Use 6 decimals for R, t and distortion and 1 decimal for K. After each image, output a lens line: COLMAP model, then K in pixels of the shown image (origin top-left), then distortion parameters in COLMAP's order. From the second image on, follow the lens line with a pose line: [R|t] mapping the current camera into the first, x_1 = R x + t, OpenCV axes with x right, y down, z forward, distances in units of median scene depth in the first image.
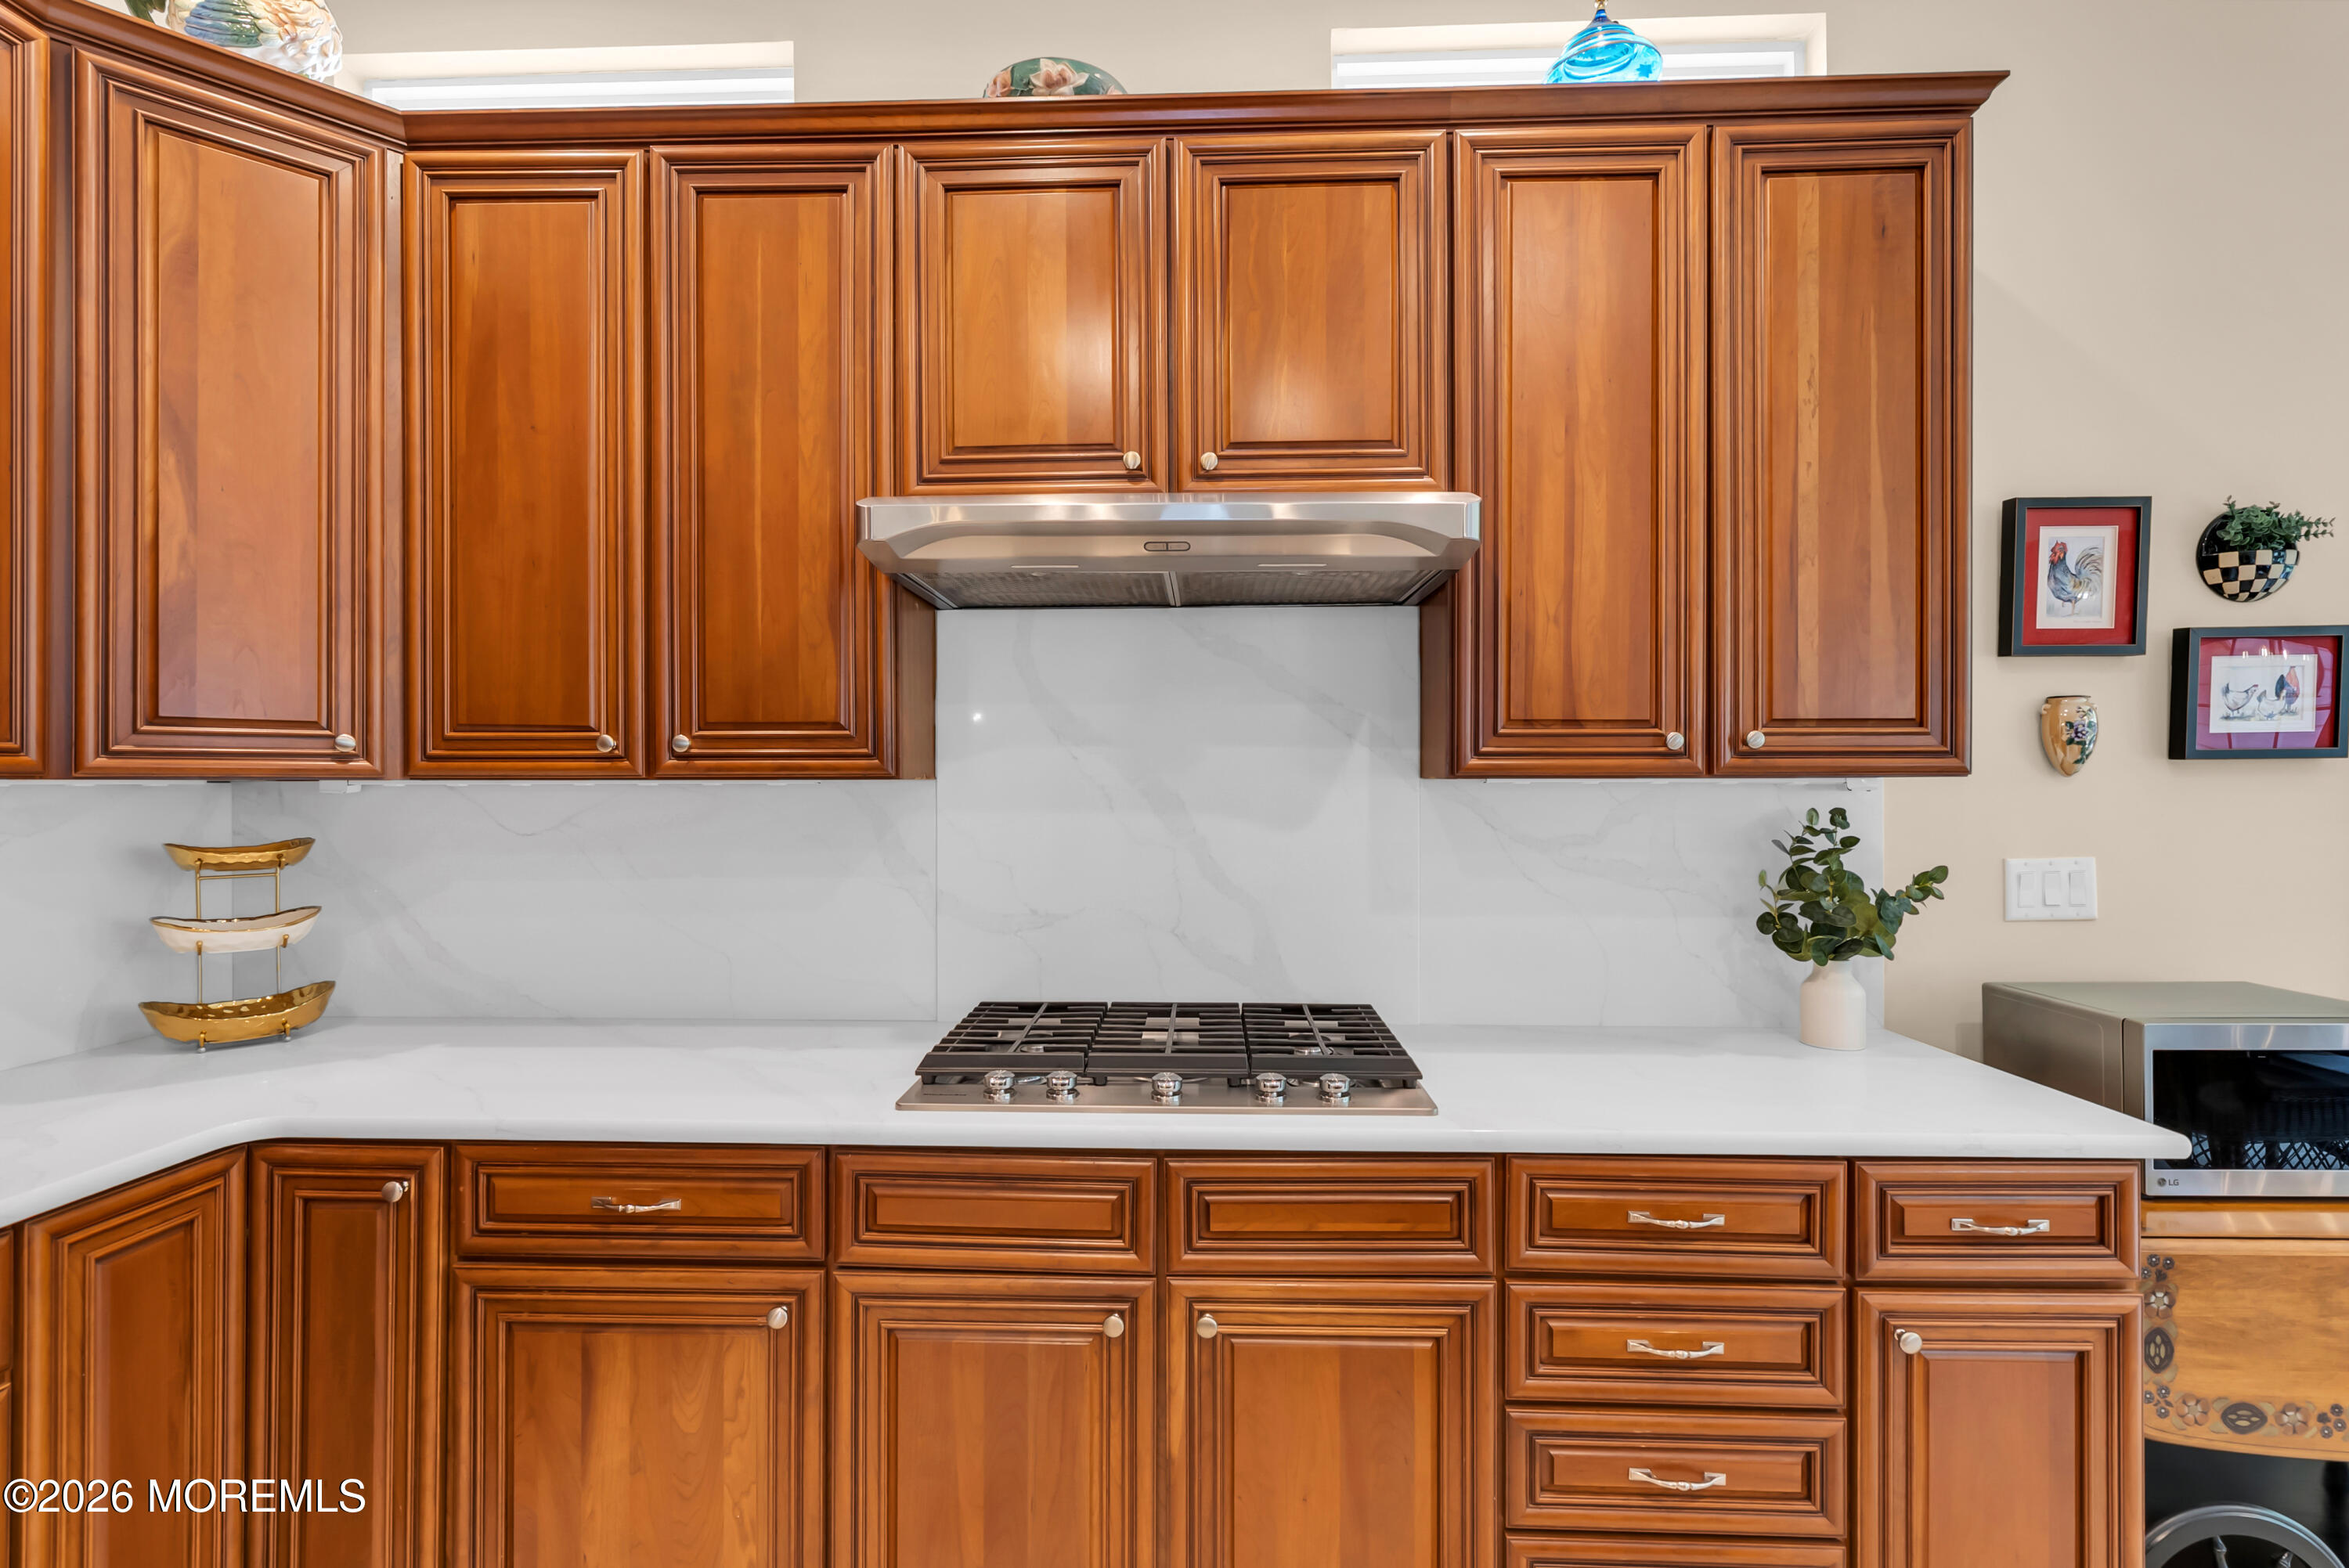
lens RADIAL K [[1176.5, 0, 1168.3], [0, 1176.5, 779.5], [0, 0, 1]] dist [-0.000616, 0.000458]
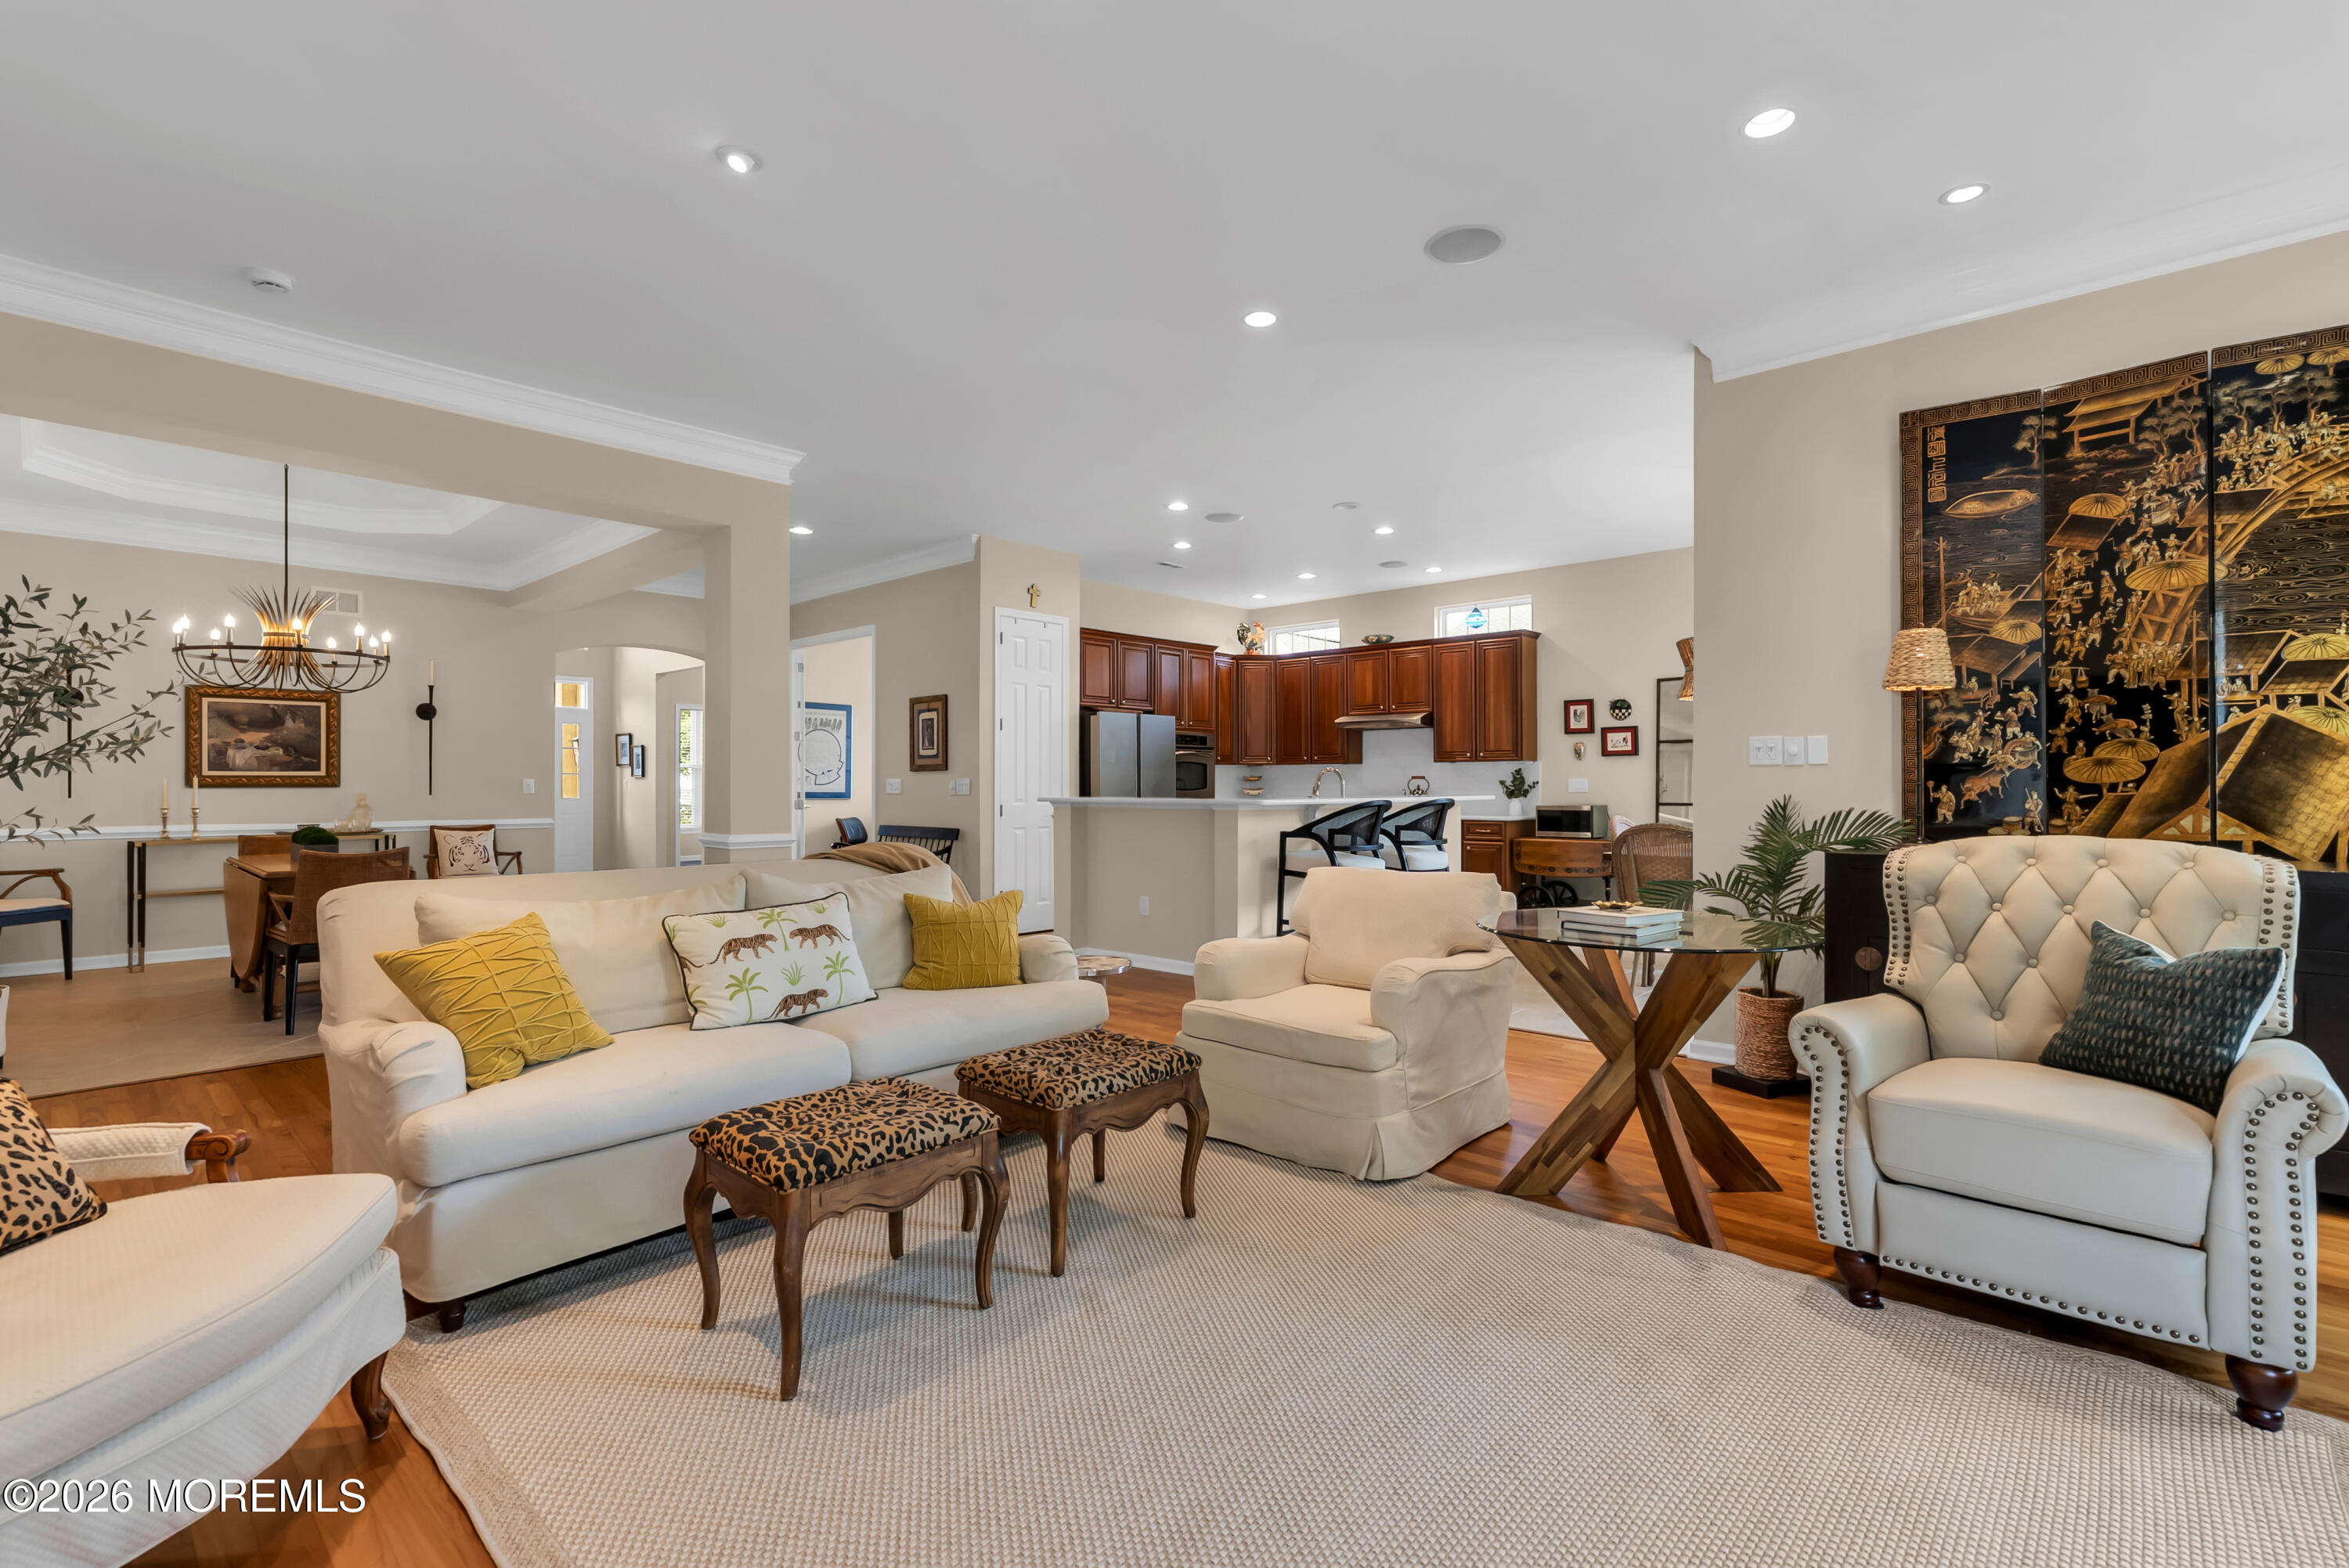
lens RADIAL K [[1035.5, 0, 1174.5], [0, 1035.5, 784.0], [0, 0, 1]] dist [0.000043, 0.000104]
pose [[0.765372, 0.003454, -0.643579, 2.159631], [-0.001949, 0.999993, 0.003049, 0.079769], [0.643585, -0.001080, 0.765374, -3.097060]]
